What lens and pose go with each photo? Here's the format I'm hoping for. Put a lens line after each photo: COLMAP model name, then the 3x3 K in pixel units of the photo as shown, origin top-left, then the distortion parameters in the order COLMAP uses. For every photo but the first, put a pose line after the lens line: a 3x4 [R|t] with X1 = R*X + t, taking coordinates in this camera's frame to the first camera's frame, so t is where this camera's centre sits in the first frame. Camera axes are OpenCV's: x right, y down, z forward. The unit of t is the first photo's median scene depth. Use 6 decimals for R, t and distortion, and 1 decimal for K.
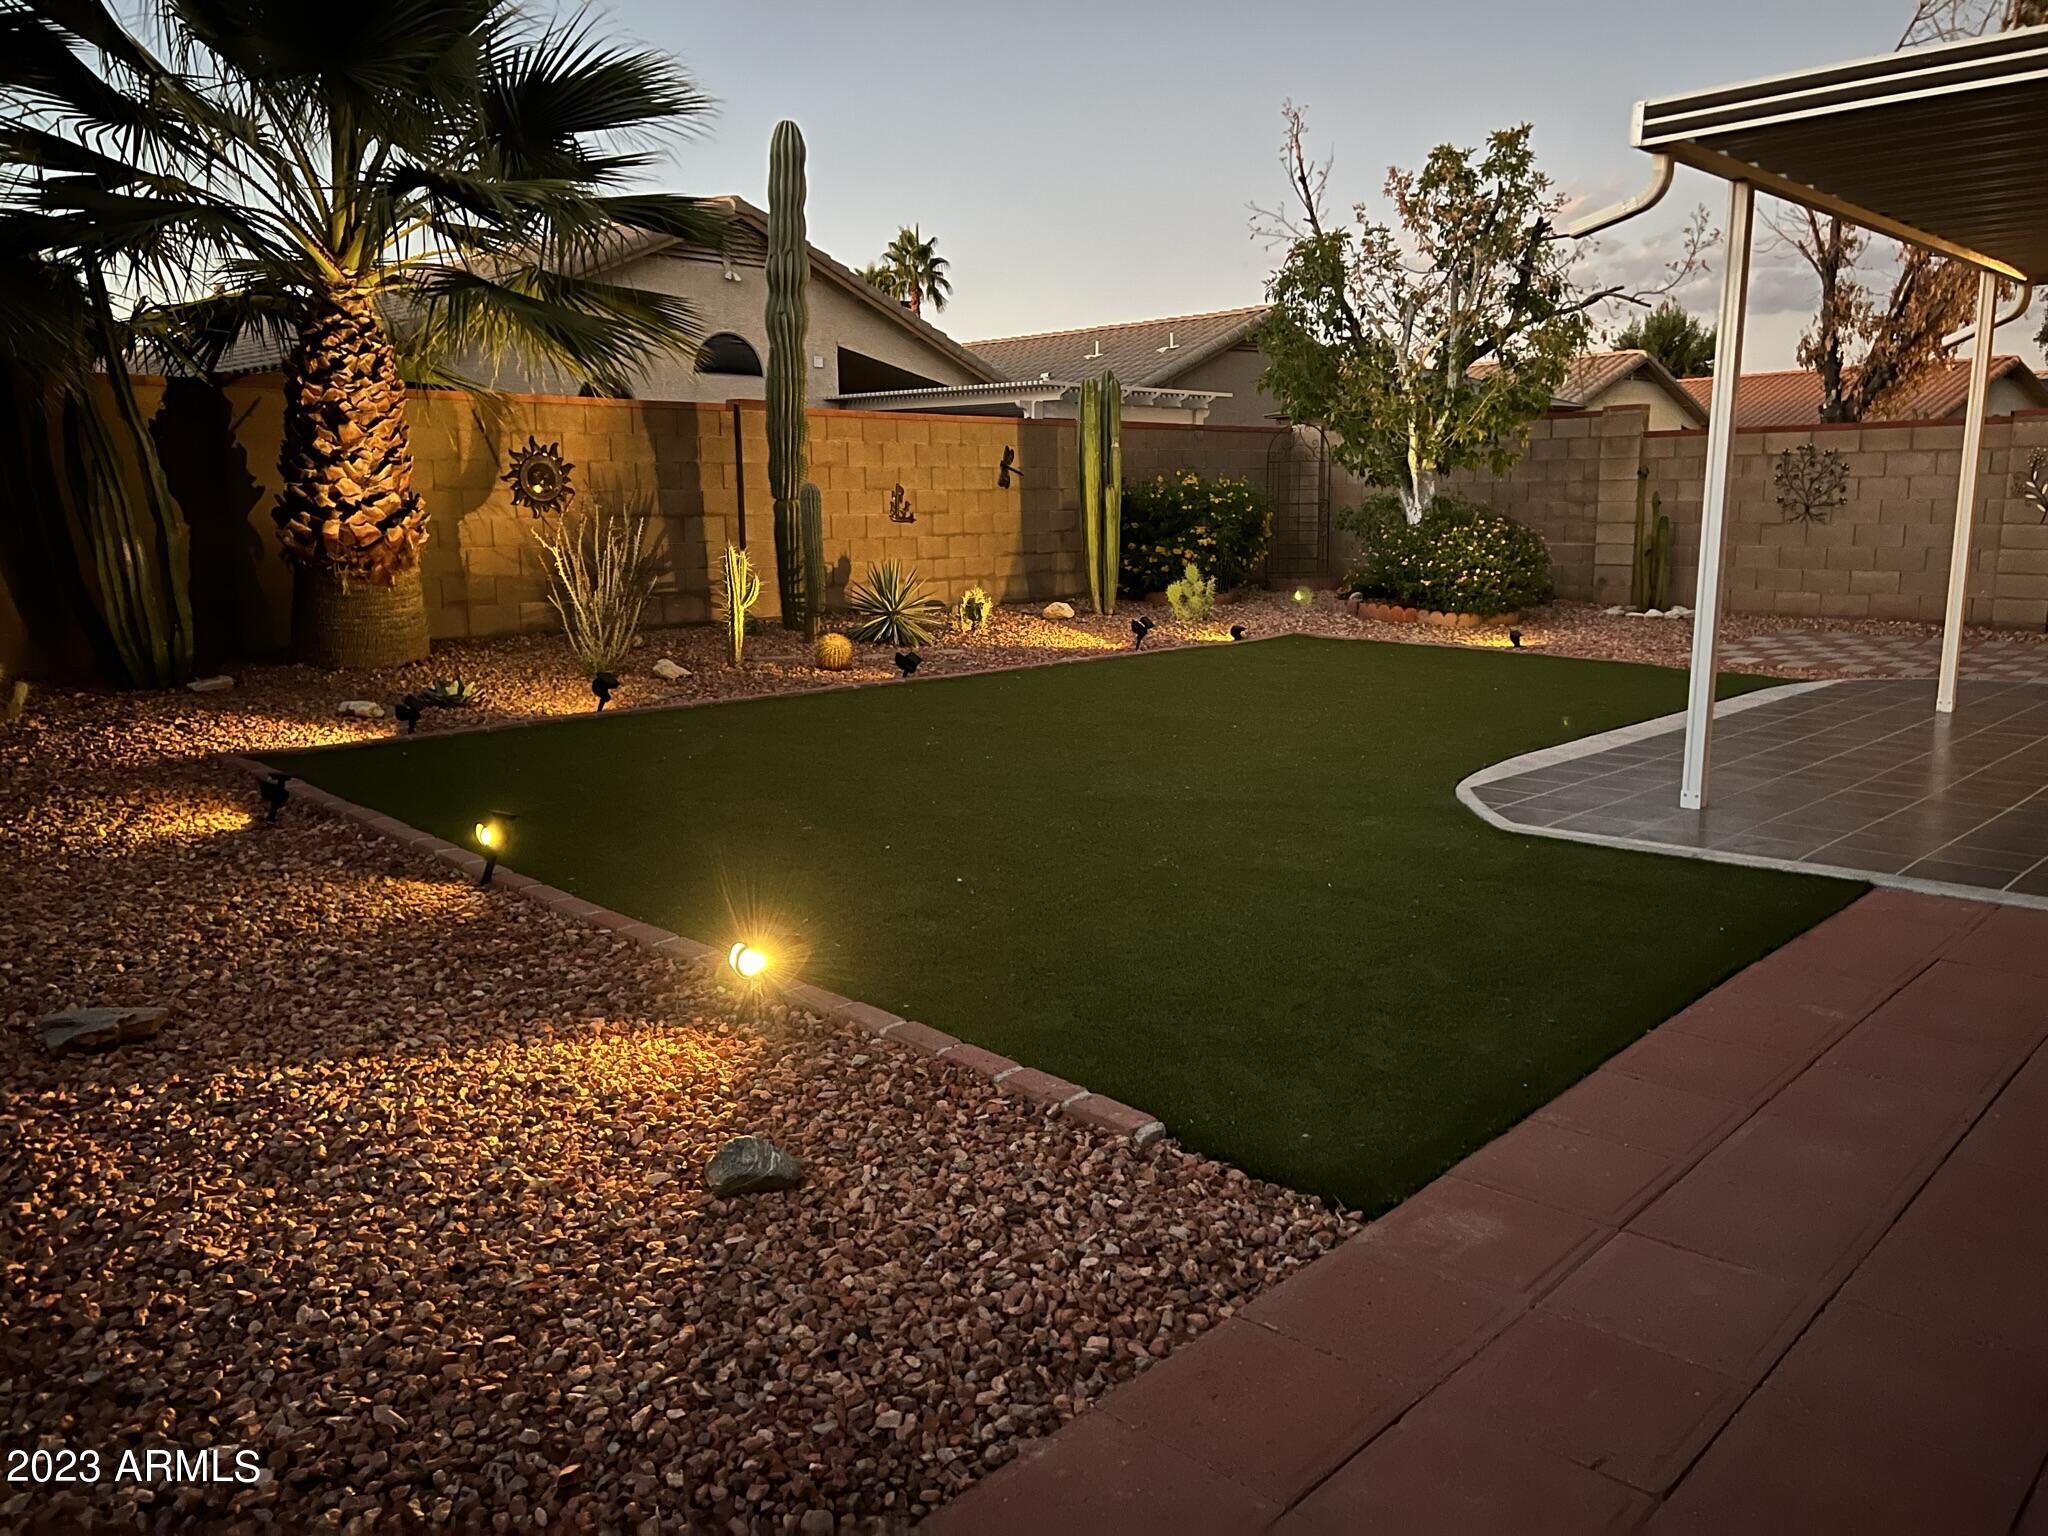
lens RADIAL K [[1520.0, 0, 1034.3], [0, 1520.0, 773.3], [0, 0, 1]] dist [0.064384, -0.086313]
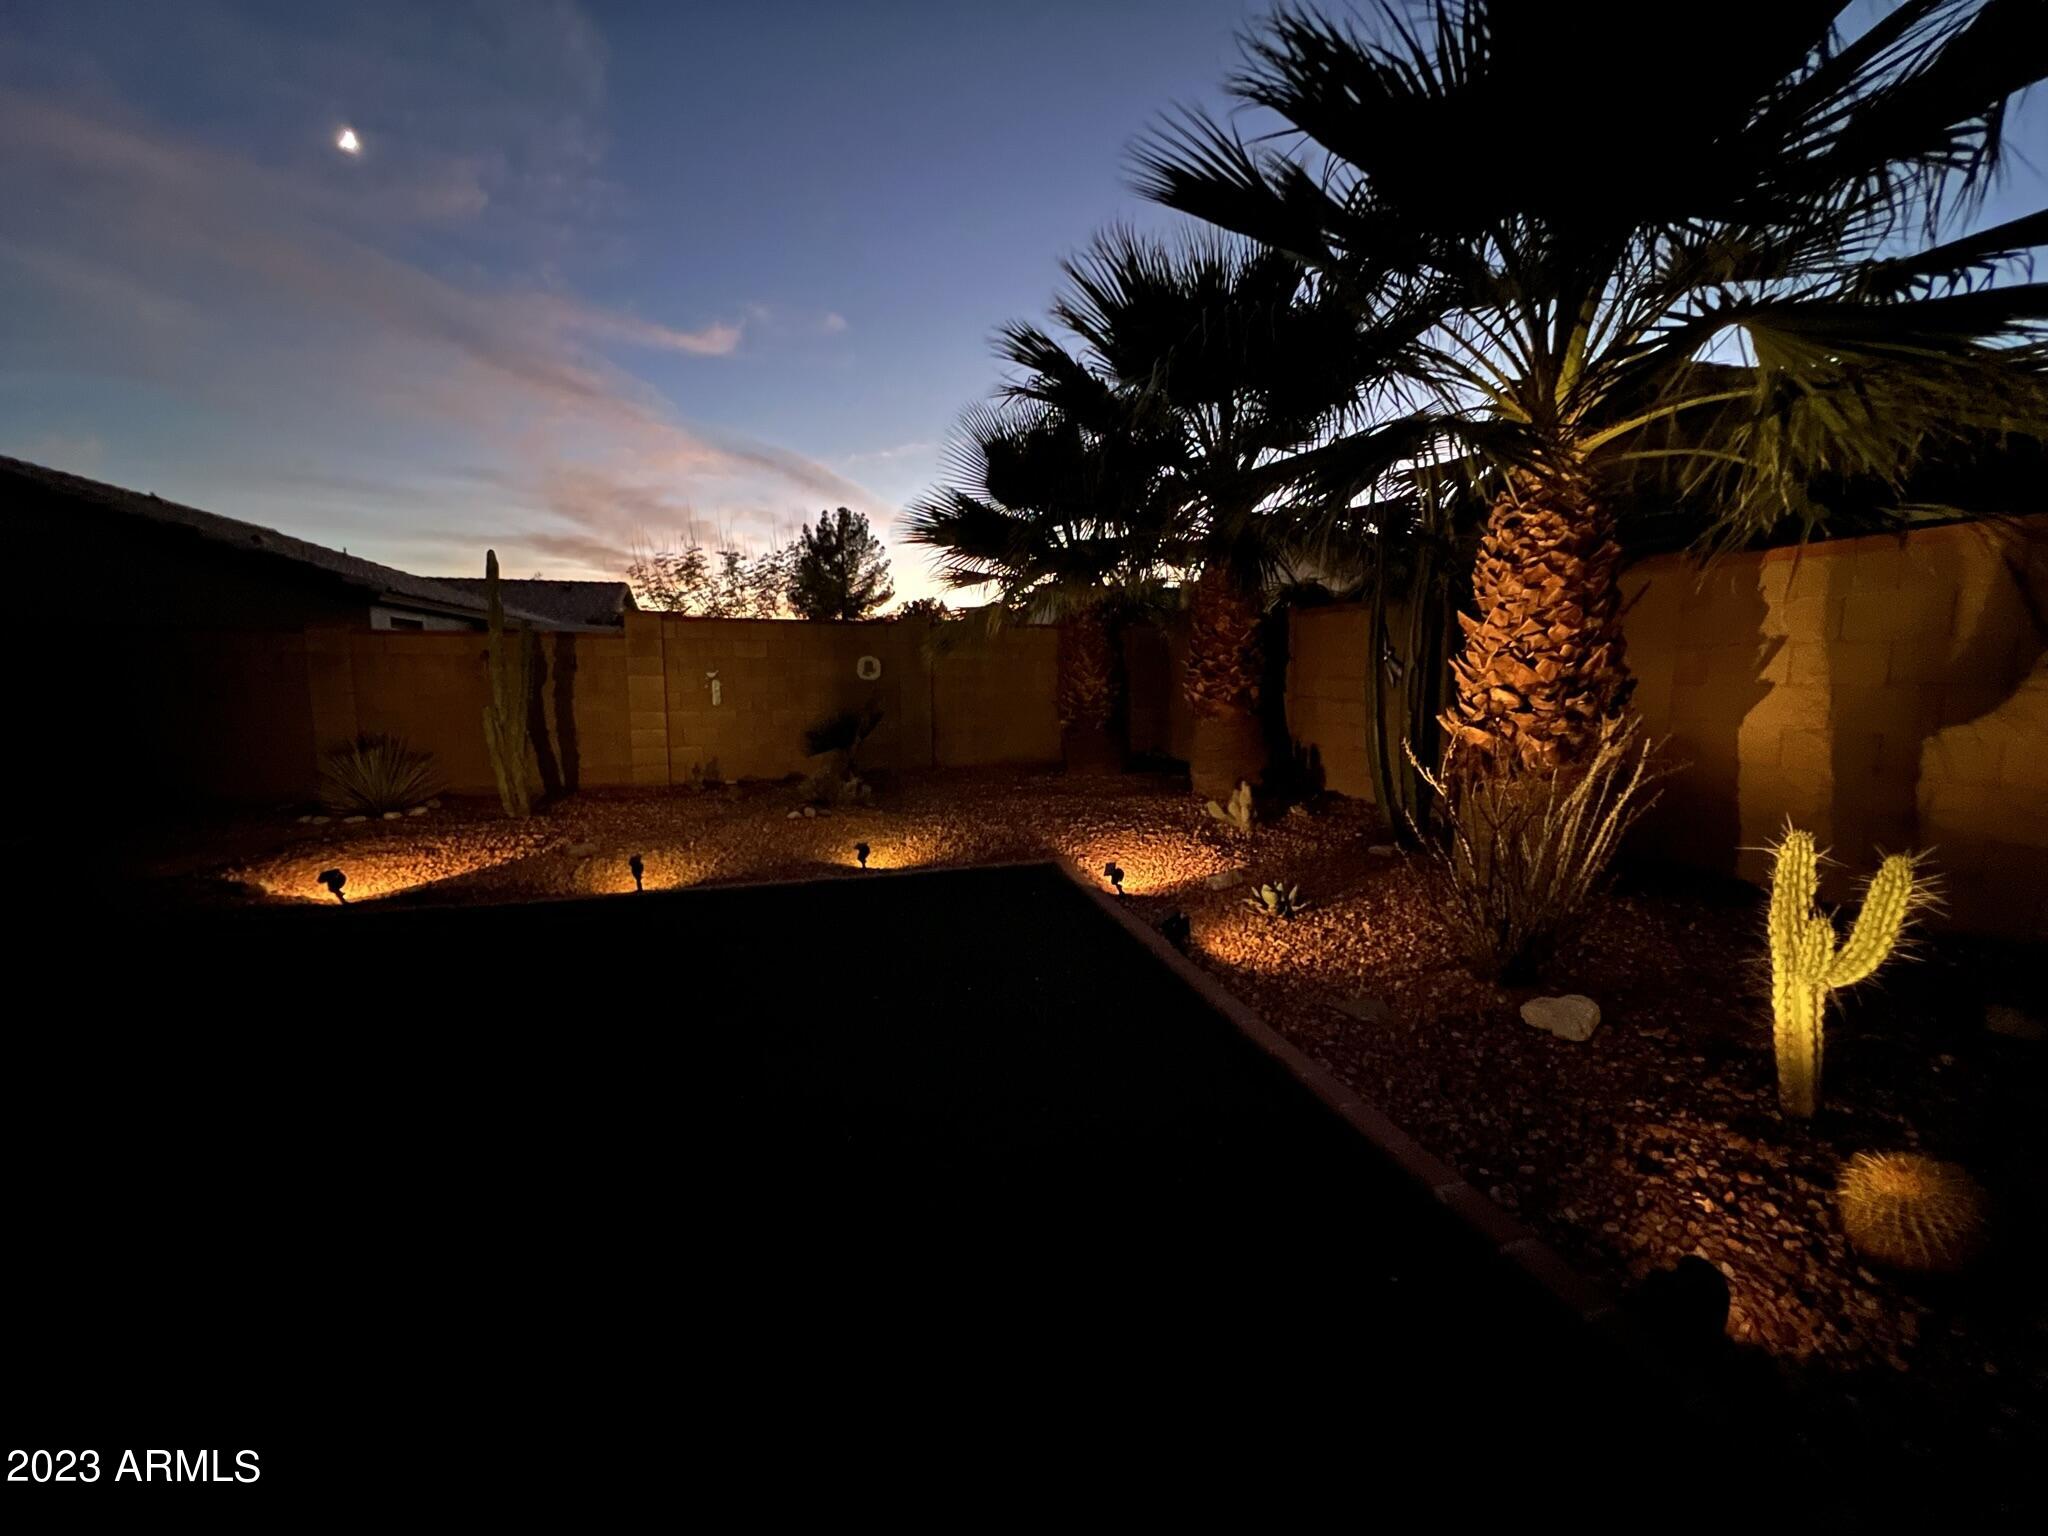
lens RADIAL K [[815.4, 0, 1024.3], [0, 815.4, 769.5], [0, 0, 1]] dist [-0.004165, -0.000350]
pose [[-0.548443, 0.102688, -0.829858, 0.089167], [-0.146815, 0.965189, 0.216462, -0.165720], [0.823198, 0.240553, -0.514275, 0.854203]]
